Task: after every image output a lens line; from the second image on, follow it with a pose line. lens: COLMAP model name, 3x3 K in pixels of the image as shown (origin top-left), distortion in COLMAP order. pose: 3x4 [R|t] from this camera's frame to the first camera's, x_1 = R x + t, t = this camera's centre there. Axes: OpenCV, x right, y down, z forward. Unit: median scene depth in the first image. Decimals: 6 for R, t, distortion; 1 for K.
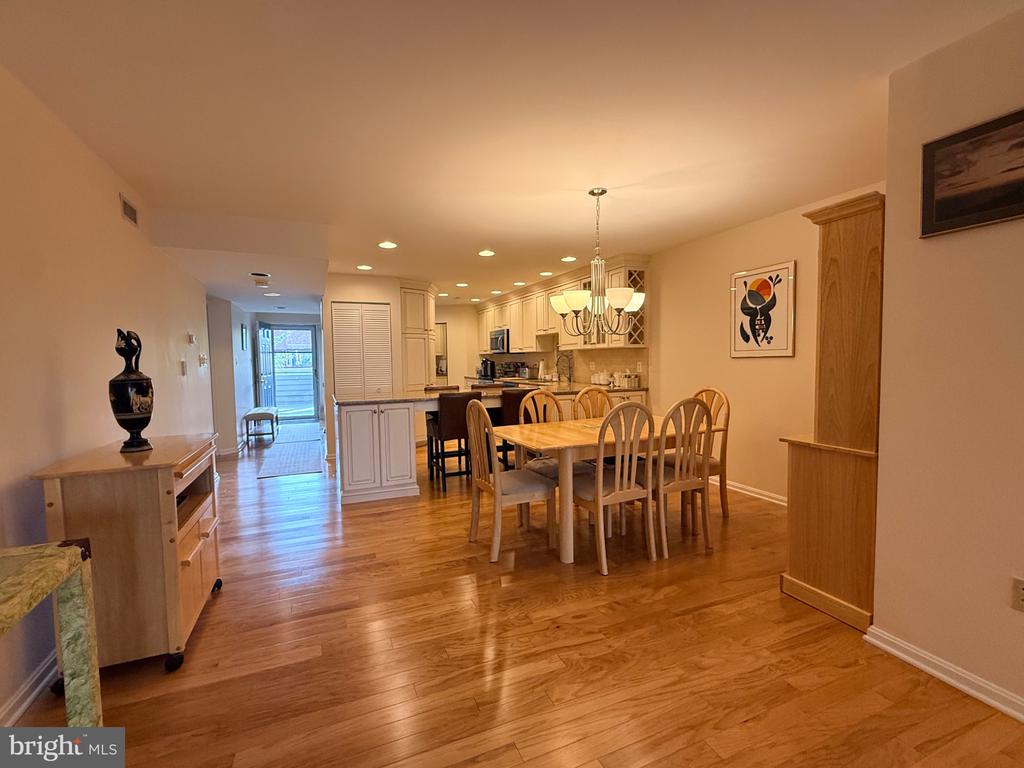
lens RADIAL K [[459.0, 0, 514.7], [0, 459.0, 385.1], [0, 0, 1]] dist [-0.001265, -0.000218]
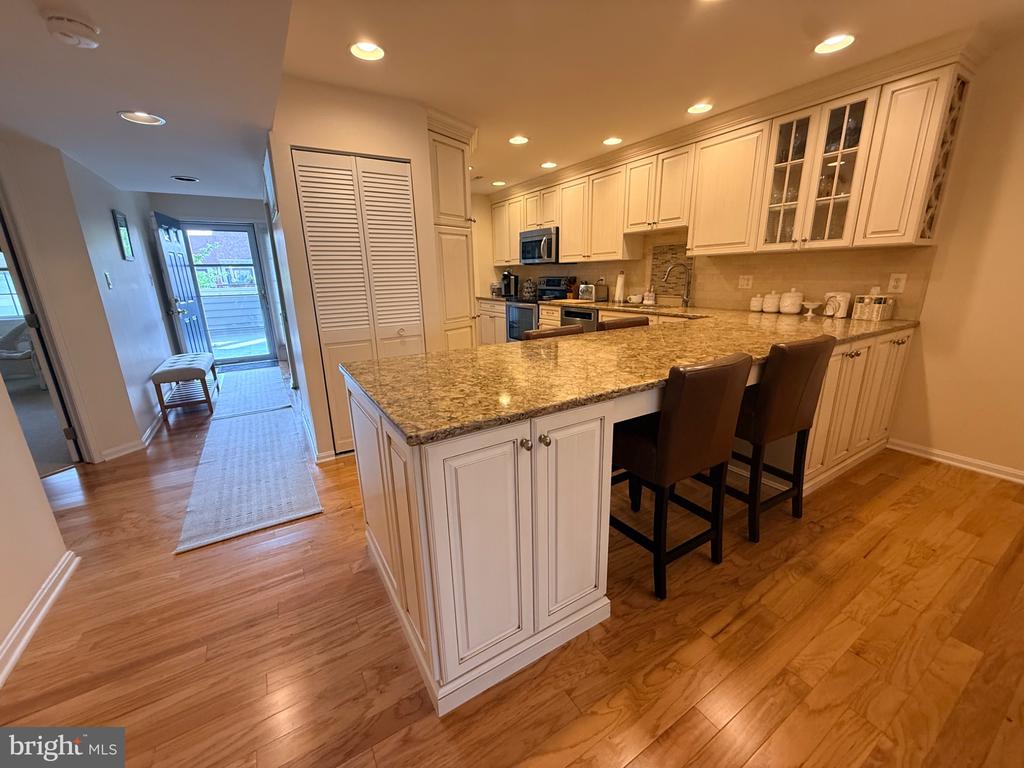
lens RADIAL K [[407.8, 0, 511.1], [0, 407.8, 383.8], [0, 0, 1]] dist [-0.000150, -0.000026]
pose [[0.989944, -0.046176, 0.133710, -0.346787], [0.017648, 0.978151, 0.207144, -0.039726], [-0.140354, -0.202701, 0.969130, 0.736138]]
